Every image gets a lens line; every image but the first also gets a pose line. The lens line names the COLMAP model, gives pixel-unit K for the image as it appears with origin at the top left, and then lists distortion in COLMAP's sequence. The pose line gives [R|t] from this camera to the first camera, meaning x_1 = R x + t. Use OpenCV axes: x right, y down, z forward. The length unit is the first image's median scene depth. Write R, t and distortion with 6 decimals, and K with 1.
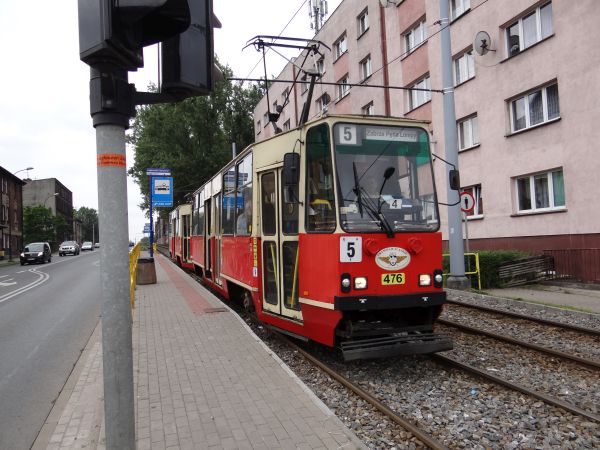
lens RADIAL K [[448.3, 0, 294.1], [0, 448.3, 225.3], [0, 0, 1]] dist [0.014544, 0.000236]
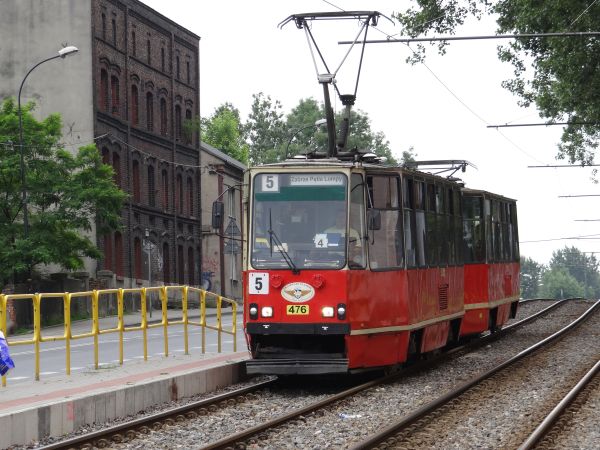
lens RADIAL K [[2657.7, 0, 300.4], [0, 2657.7, 223.8], [0, 0, 1]] dist [0.330981, 0.000000]
pose [[0.888567, 0.006248, -0.458704, 3.369370], [-0.000458, 0.999919, 0.012733, -0.189679], [0.458746, -0.011104, 0.888498, -5.084659]]
